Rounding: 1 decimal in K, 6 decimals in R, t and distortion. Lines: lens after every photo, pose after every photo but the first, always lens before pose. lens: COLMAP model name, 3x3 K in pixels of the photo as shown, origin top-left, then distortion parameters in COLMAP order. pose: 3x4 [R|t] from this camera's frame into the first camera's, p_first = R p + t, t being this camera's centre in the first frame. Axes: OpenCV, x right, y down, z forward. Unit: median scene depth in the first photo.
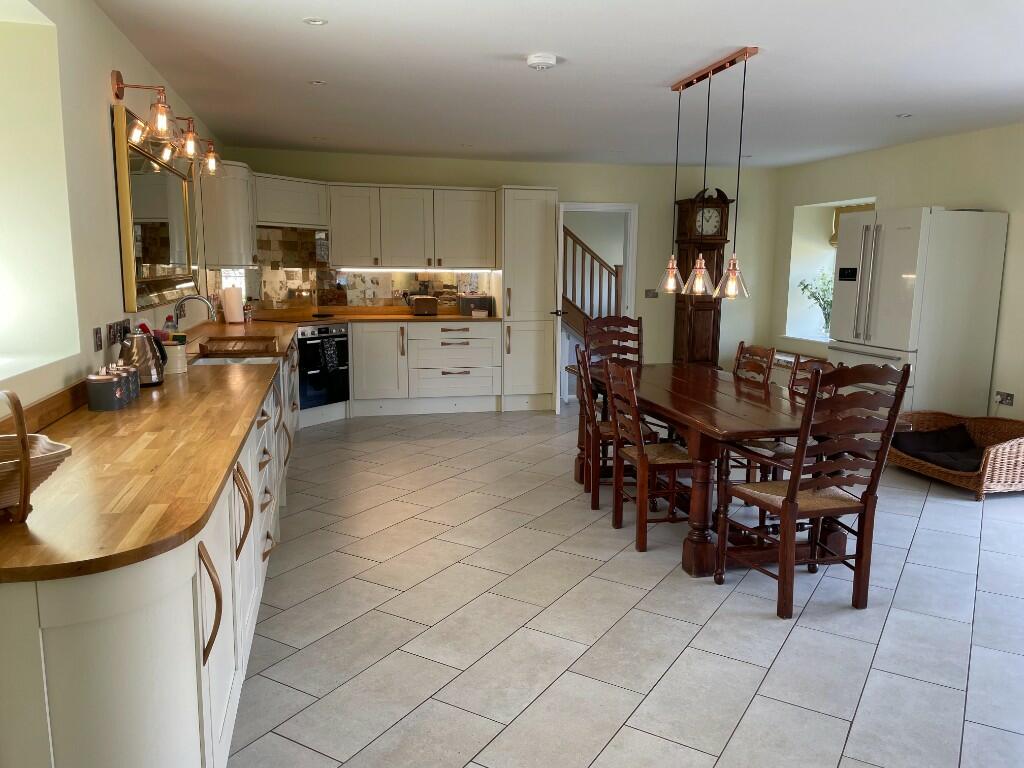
lens RADIAL K [[770.3, 0, 514.4], [0, 770.3, 392.6], [0, 0, 1]] dist [0.101405, -0.134695]
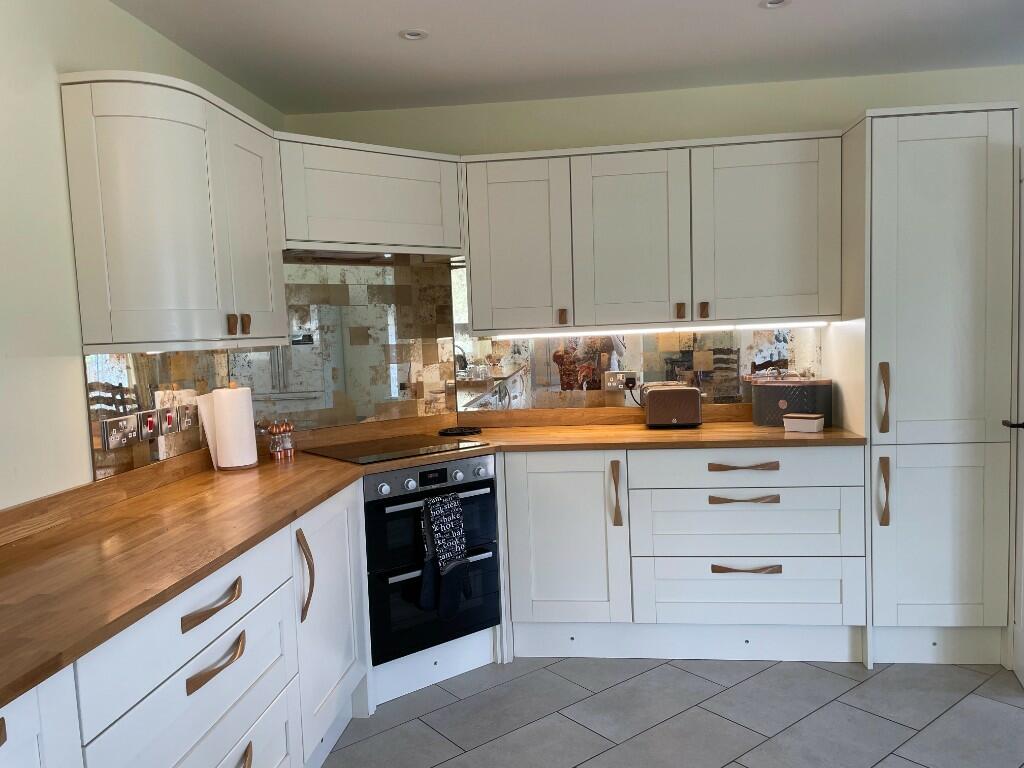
lens RADIAL K [[770.3, 0, 514.4], [0, 770.3, 392.6], [0, 0, 1]] dist [0.101405, -0.134695]
pose [[0.938770, -0.018427, -0.344051, -0.047526], [-0.008676, 0.996988, -0.077070, -0.087692], [0.344434, 0.075336, 0.935783, 0.560199]]
